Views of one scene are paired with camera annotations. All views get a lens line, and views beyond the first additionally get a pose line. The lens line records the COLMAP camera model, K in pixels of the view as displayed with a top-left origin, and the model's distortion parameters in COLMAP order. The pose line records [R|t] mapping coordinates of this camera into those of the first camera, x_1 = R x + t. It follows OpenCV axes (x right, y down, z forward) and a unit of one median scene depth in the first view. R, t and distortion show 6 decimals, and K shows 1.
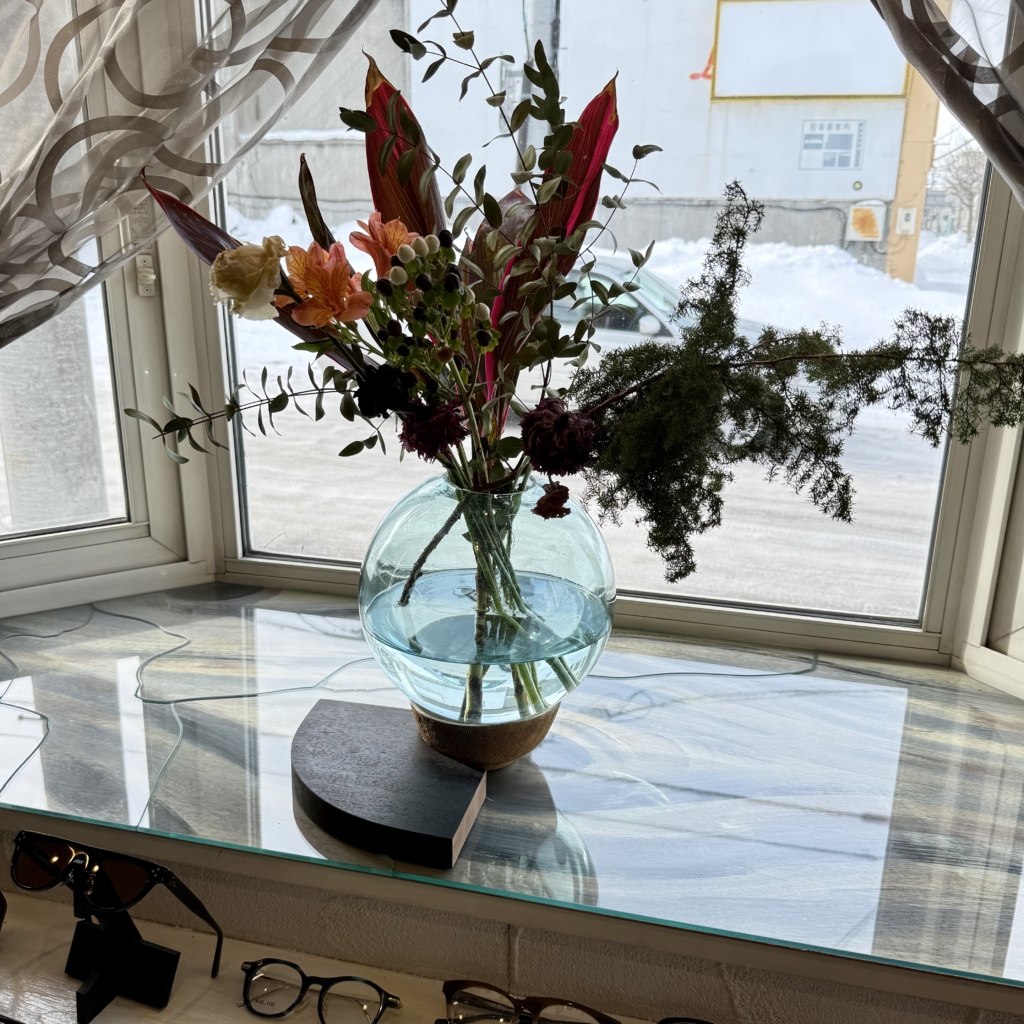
lens RADIAL K [[1028.7, 0, 509.7], [0, 1028.7, 510.9], [0, 0, 1]] dist [0.072891, 0.000000]
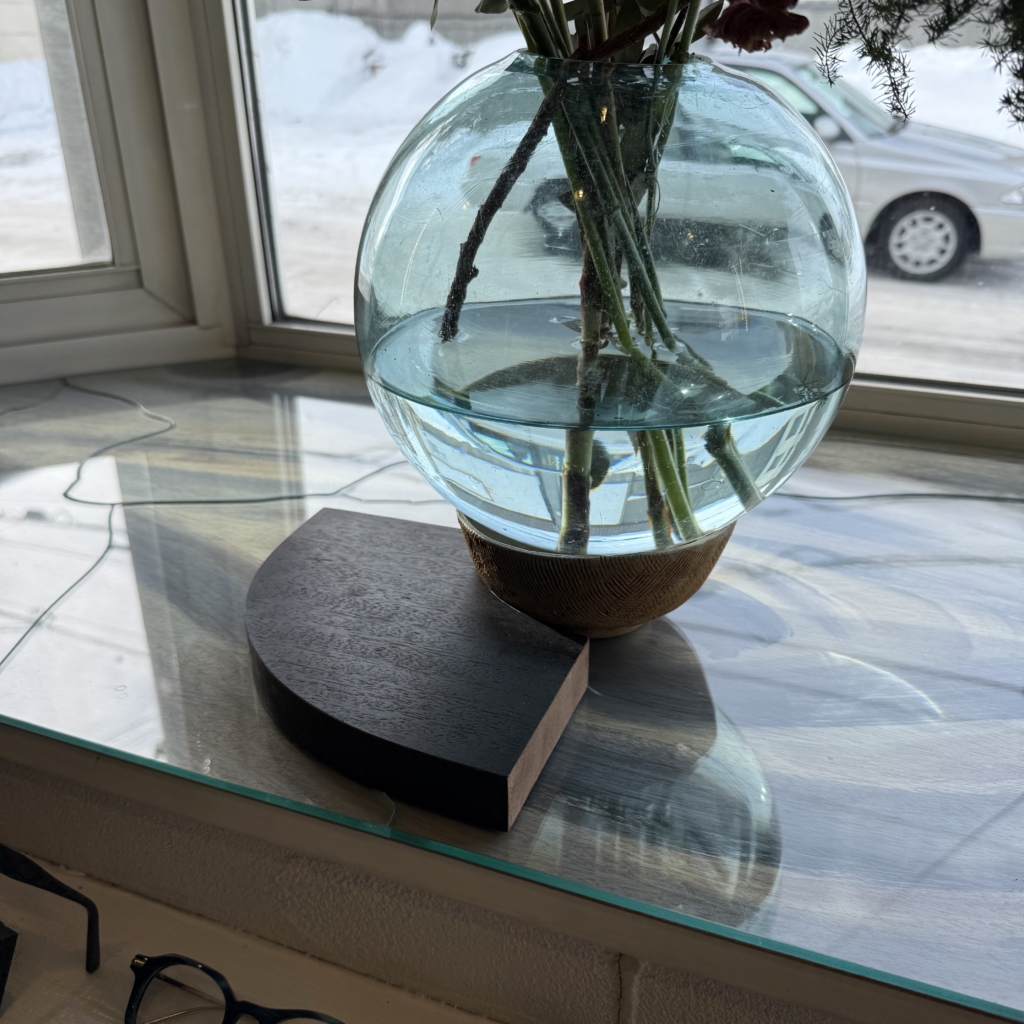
lens RADIAL K [[1028.7, 0, 512.0], [0, 1028.7, 514.4], [0, 0, 1]] dist [0.072891, 0.000000]
pose [[0.990942, 0.036647, -0.129192, 0.003901], [-0.017837, 0.989438, 0.143855, 0.107555], [0.133099, -0.140248, 0.981130, 0.465987]]
